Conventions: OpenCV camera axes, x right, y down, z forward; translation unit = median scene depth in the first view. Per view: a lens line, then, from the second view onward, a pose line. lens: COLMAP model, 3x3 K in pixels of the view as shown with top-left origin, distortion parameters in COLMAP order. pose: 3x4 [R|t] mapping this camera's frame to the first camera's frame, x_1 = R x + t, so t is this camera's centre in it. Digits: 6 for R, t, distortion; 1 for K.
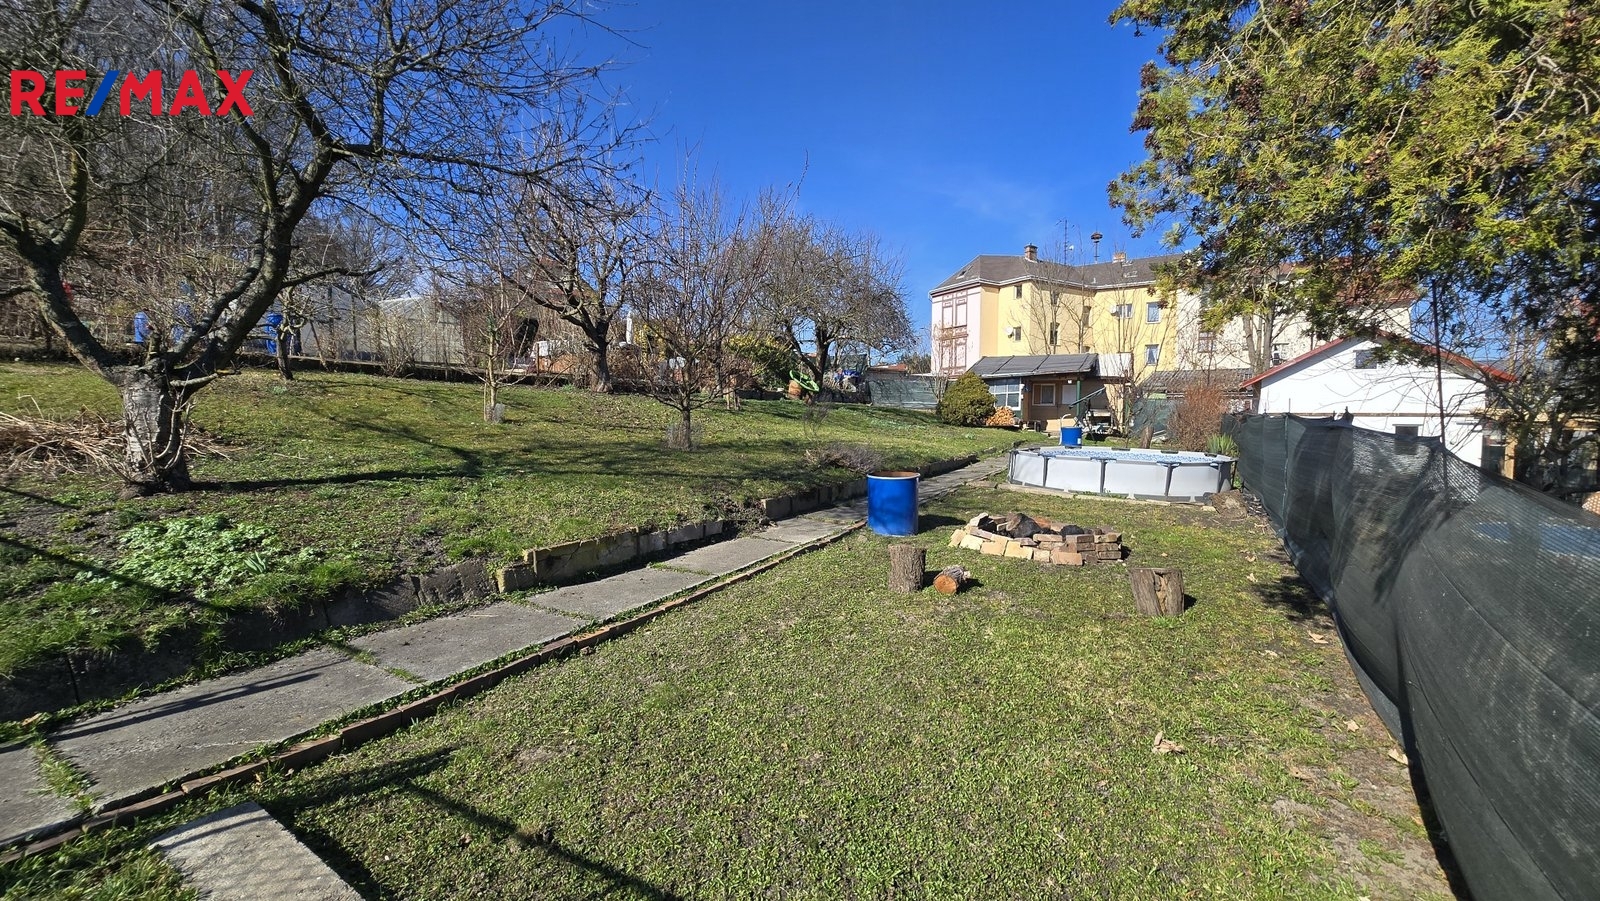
lens RADIAL K [[644.8, 0, 802.4], [0, 644.8, 446.4], [0, 0, 1]] dist [-0.000914, -0.000013]
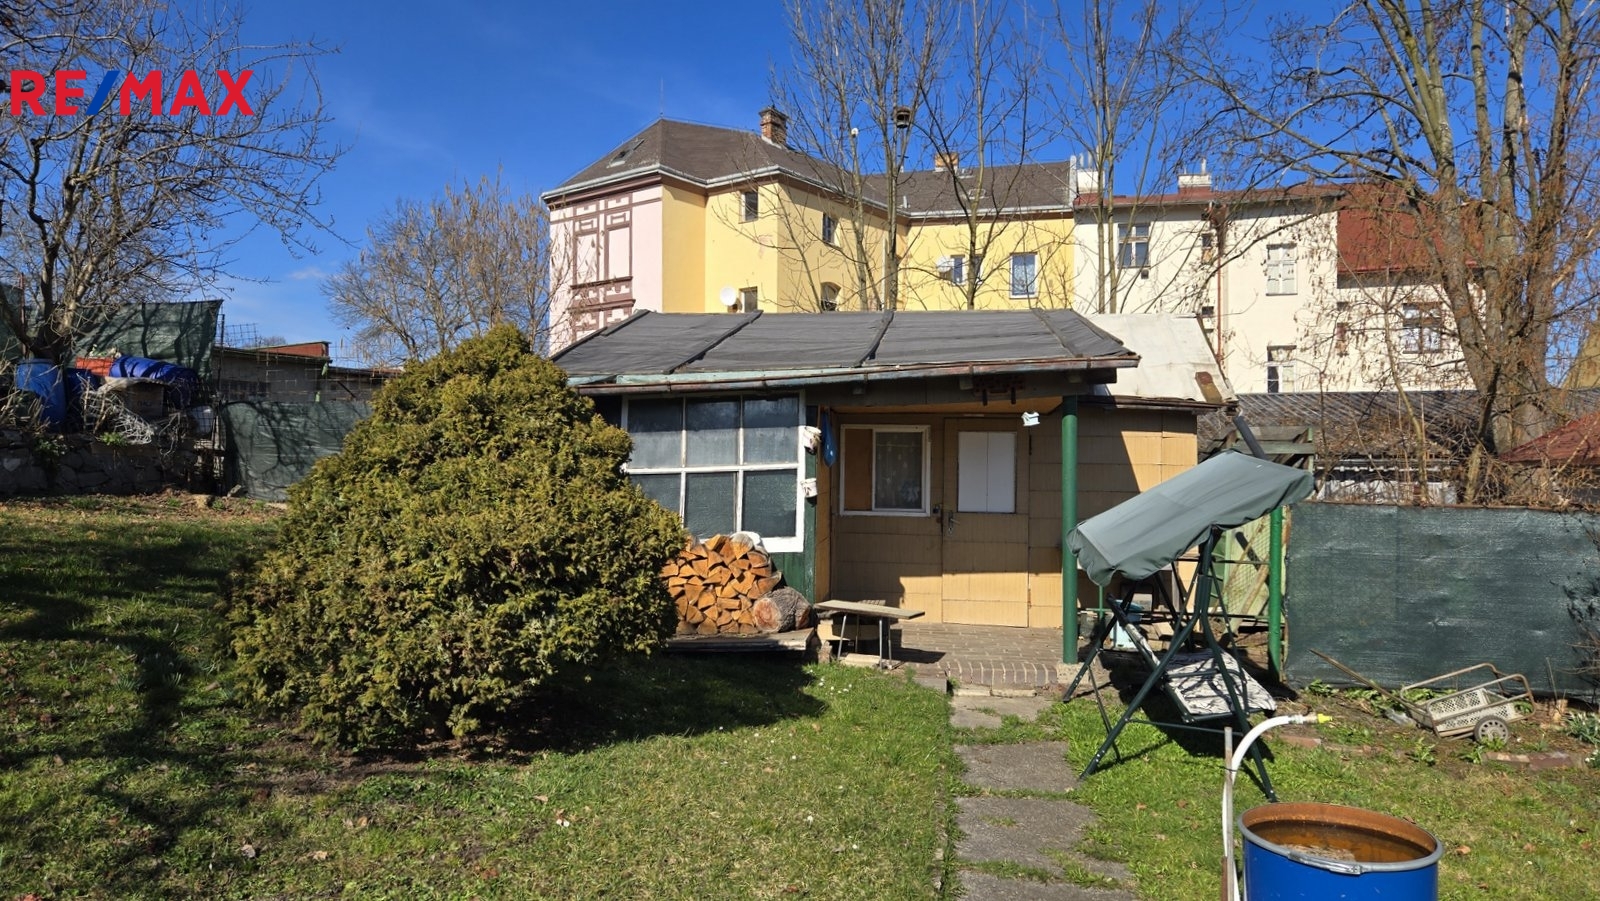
lens RADIAL K [[1065.6, 0, 800.0], [0, 1065.6, 448.5], [0, 0, 1]] dist [0.001594, 0.000353]
pose [[0.928949, 0.008738, 0.370104, 0.108954], [0.016817, 0.997693, -0.065766, -0.034353], [-0.369825, 0.067318, 0.926659, 0.352189]]
